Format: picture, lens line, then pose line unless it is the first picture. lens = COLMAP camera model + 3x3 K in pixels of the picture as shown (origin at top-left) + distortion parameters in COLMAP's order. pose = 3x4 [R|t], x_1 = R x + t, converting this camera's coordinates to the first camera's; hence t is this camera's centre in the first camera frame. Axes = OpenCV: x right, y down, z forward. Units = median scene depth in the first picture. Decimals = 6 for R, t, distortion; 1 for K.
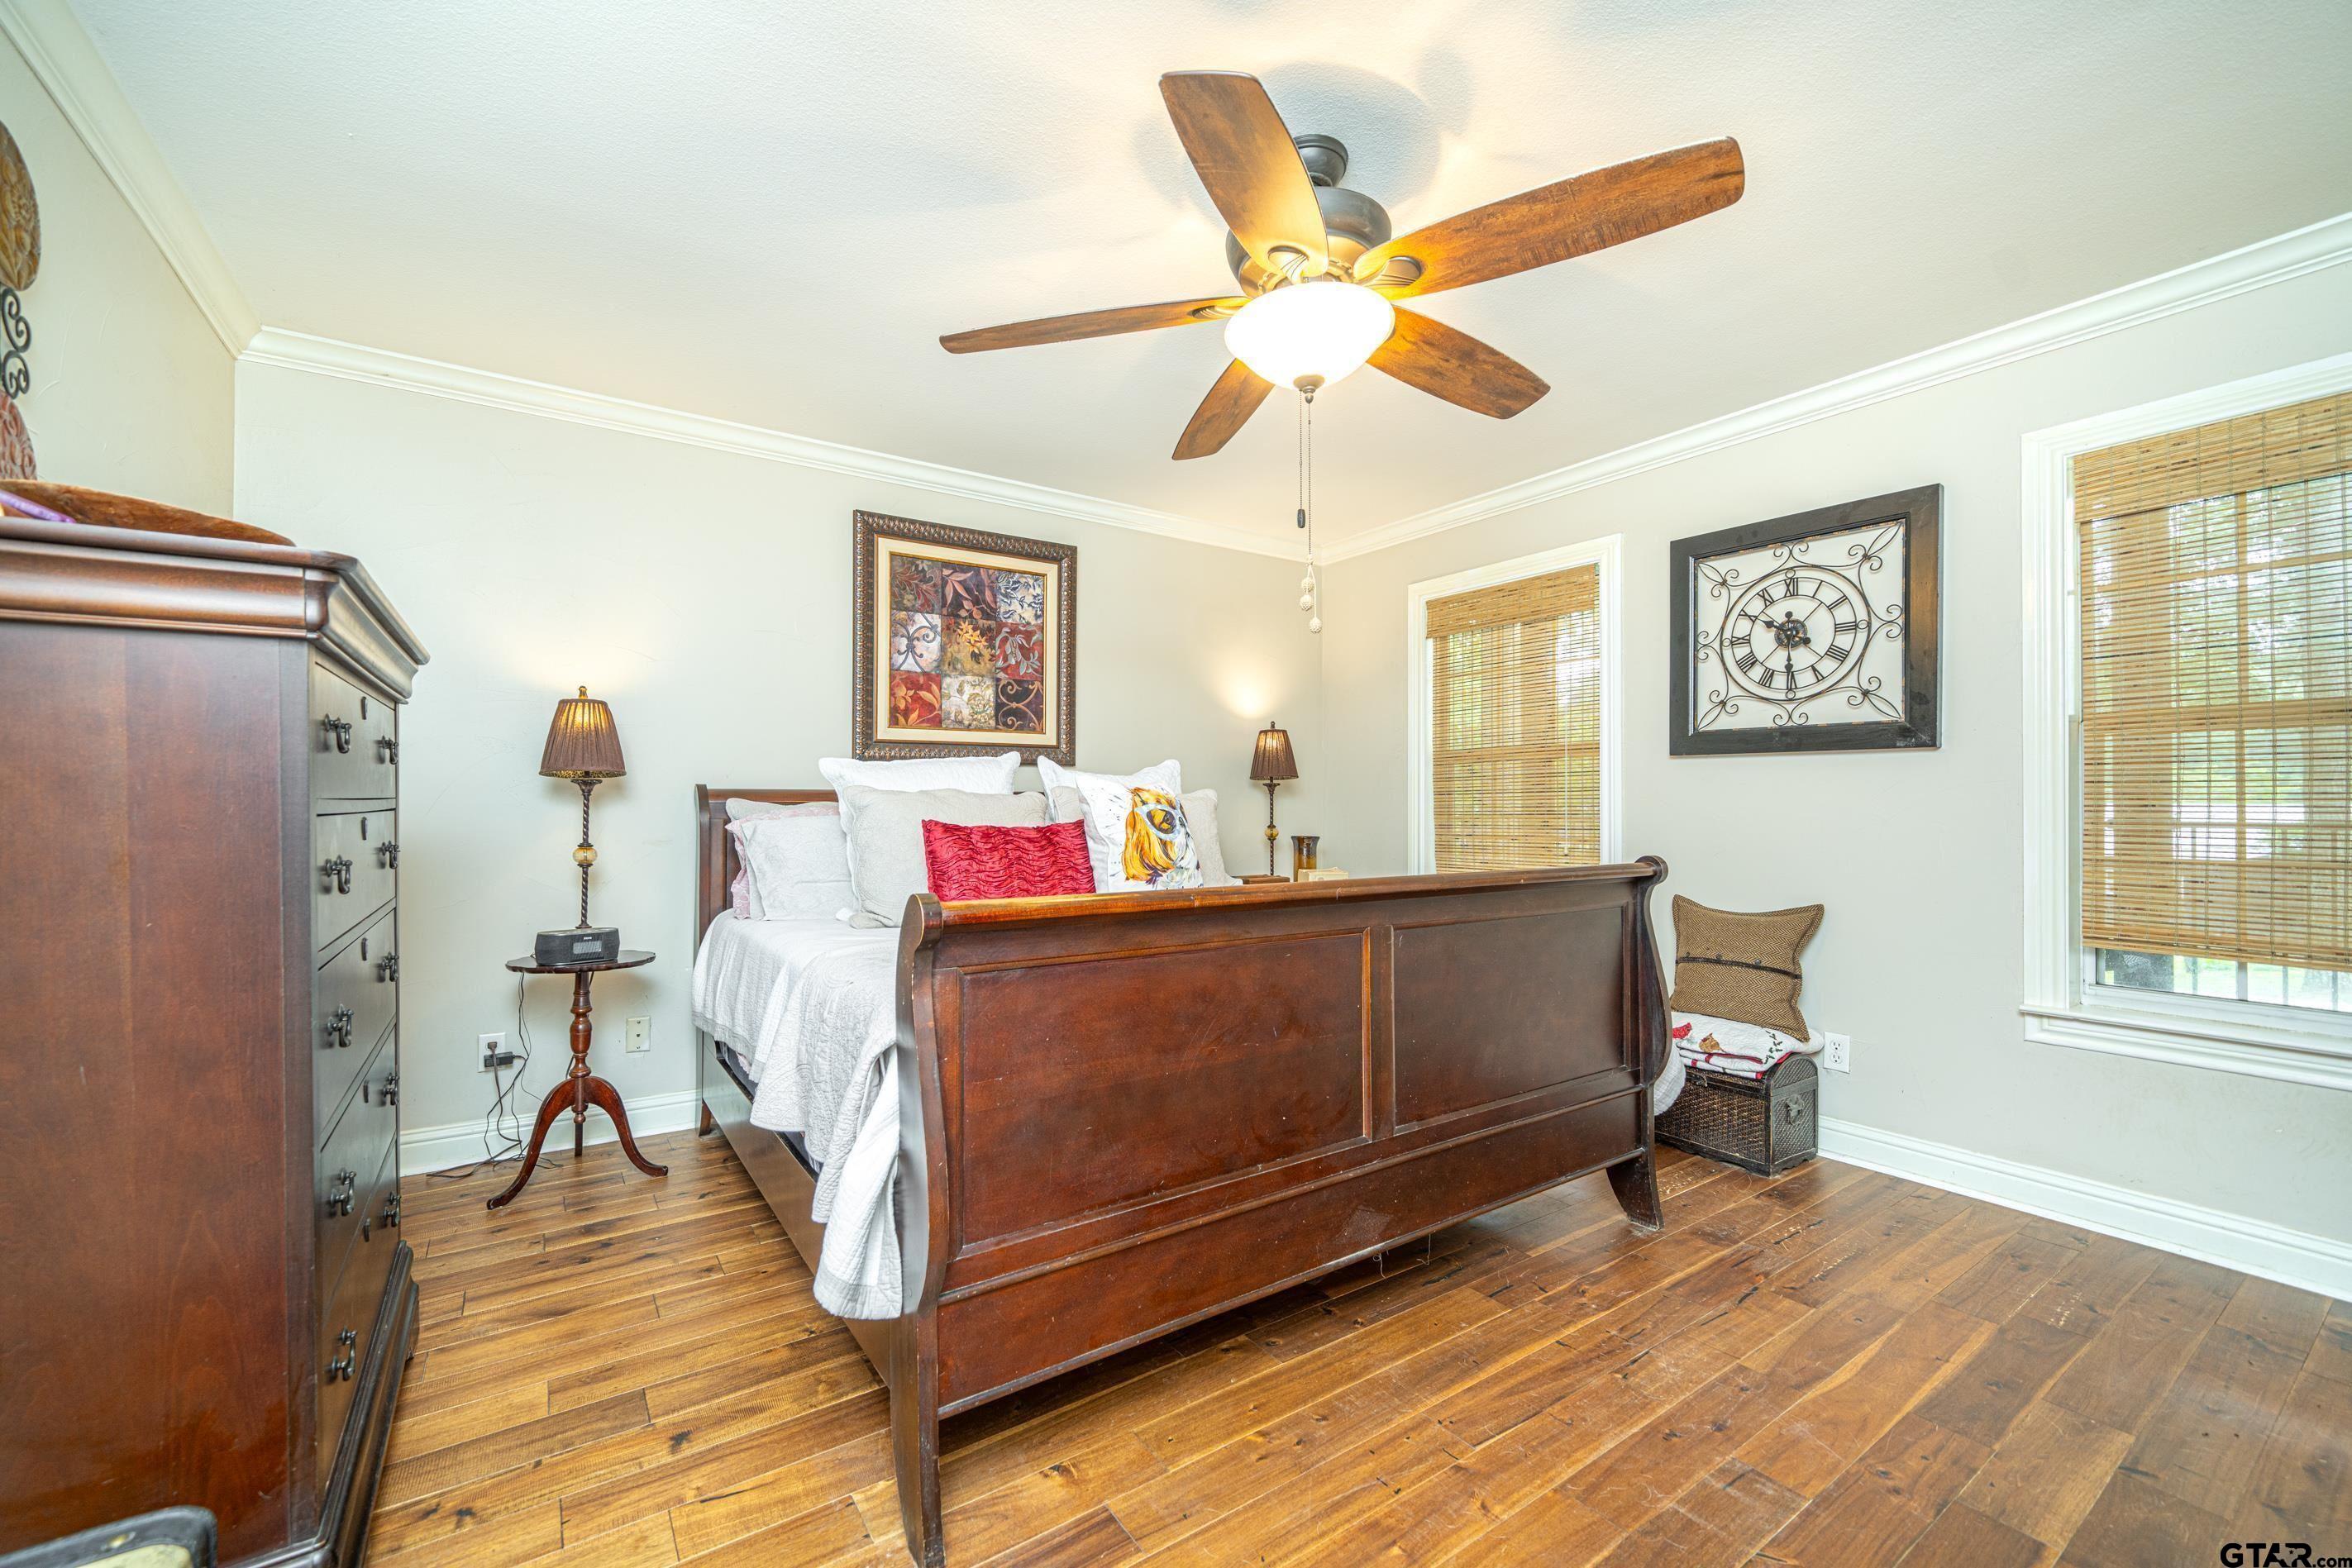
lens RADIAL K [[965.7, 0, 1183.2], [0, 965.7, 801.0], [0, 0, 1]] dist [0.000597, 0.000018]
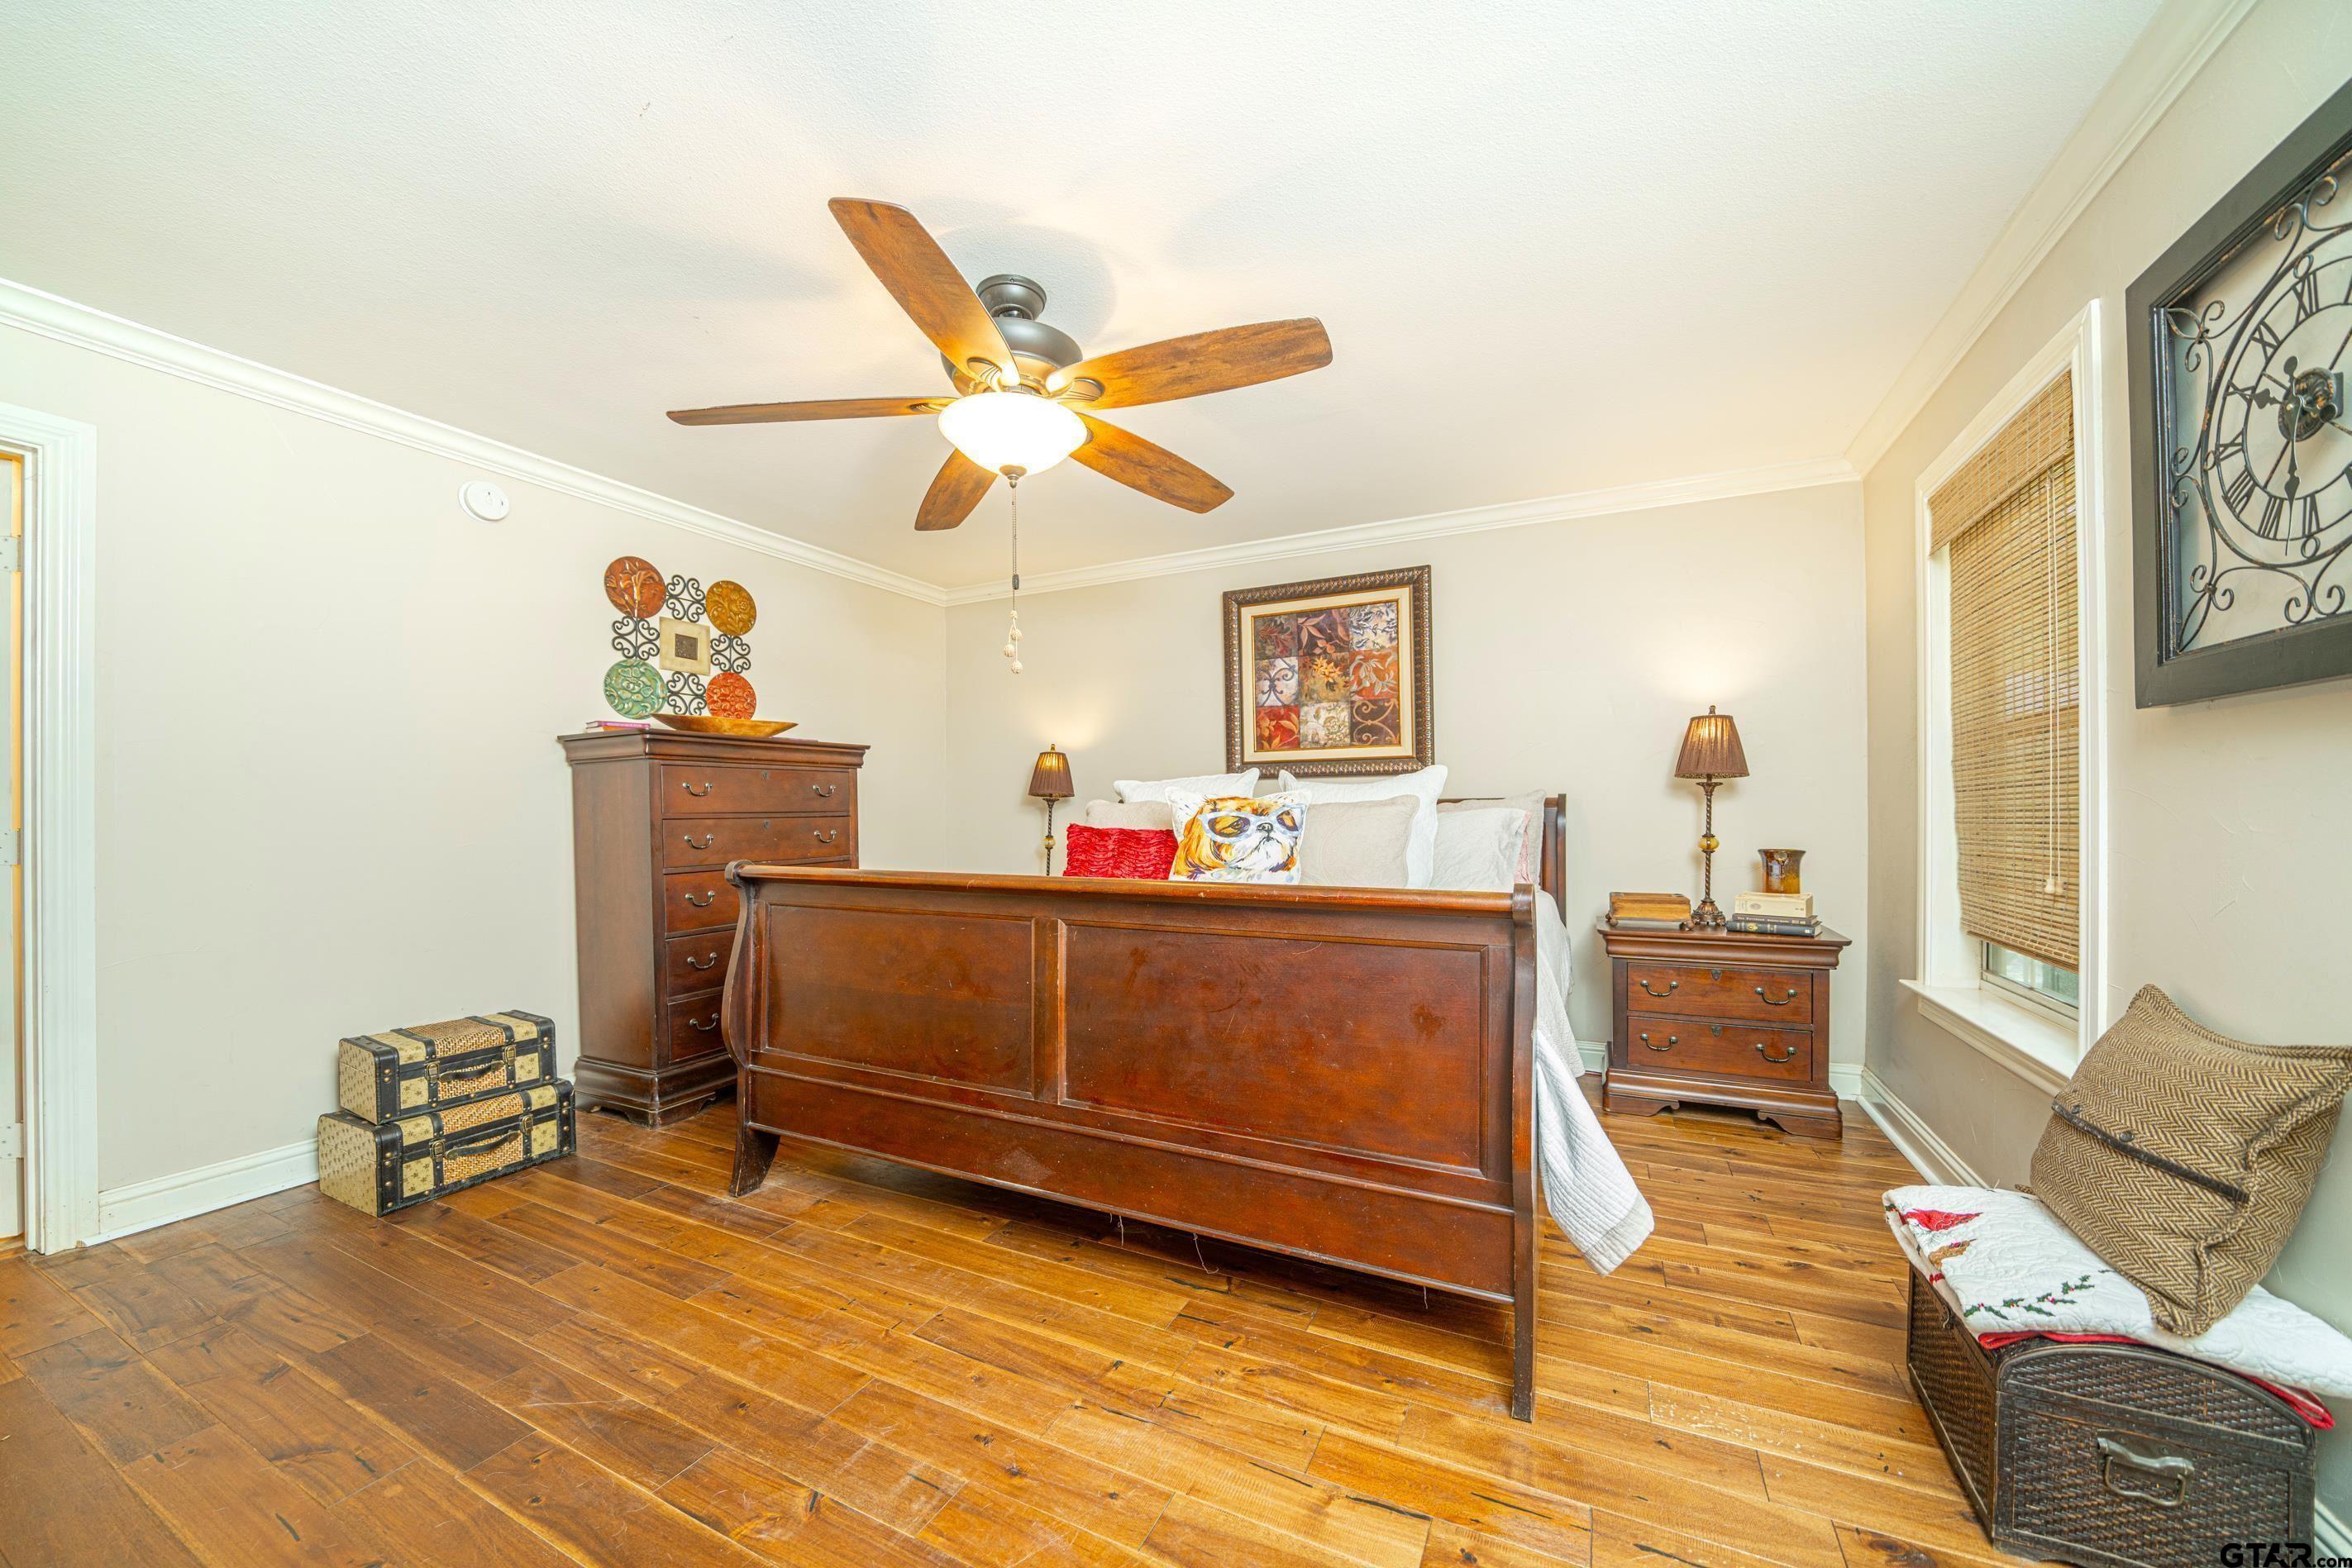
lens RADIAL K [[851.4, 0, 1174.5], [0, 851.4, 813.5], [0, 0, 1]] dist [-0.019067, 0.000287]
pose [[0.491895, -0.002290, -0.870652, 0.618090], [0.009318, 0.999953, 0.002634, 0.001972], [0.870605, -0.009409, 0.491893, 0.337602]]
